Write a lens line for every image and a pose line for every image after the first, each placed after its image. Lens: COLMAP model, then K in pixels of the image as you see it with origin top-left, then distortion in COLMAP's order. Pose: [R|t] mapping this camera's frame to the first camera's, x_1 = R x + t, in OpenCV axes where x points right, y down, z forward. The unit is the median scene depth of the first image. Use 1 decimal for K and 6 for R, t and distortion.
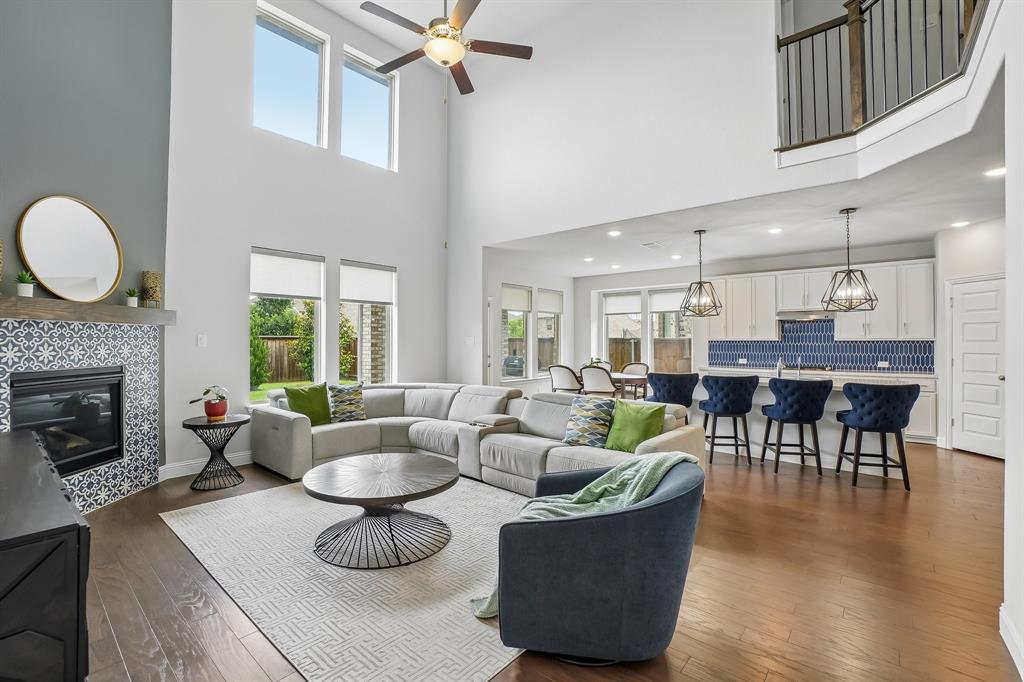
lens RADIAL K [[455.5, 0, 516.6], [0, 455.5, 336.7], [0, 0, 1]] dist [-0.042996, 0.011227]
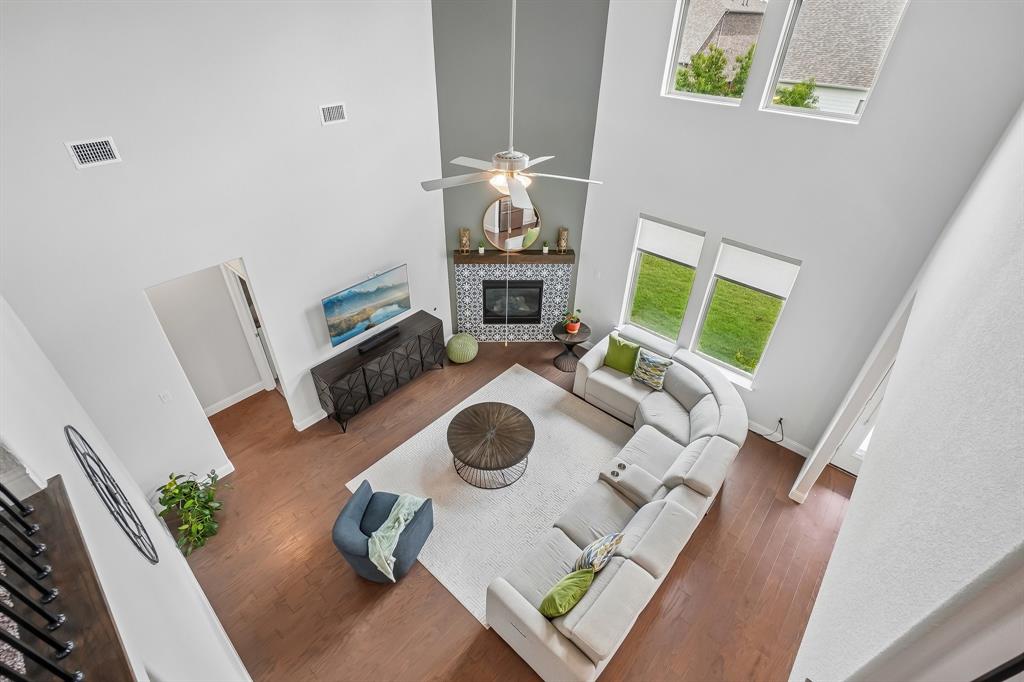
lens RADIAL K [[455.5, 0, 502.3], [0, 455.5, 339.6], [0, 0, 1]] dist [-0.042996, 0.011227]
pose [[-0.020085, 0.589006, -0.807879, 0.464941], [-0.004228, 0.807985, 0.589188, -0.531736], [0.999789, 0.015250, -0.013738, 0.576080]]
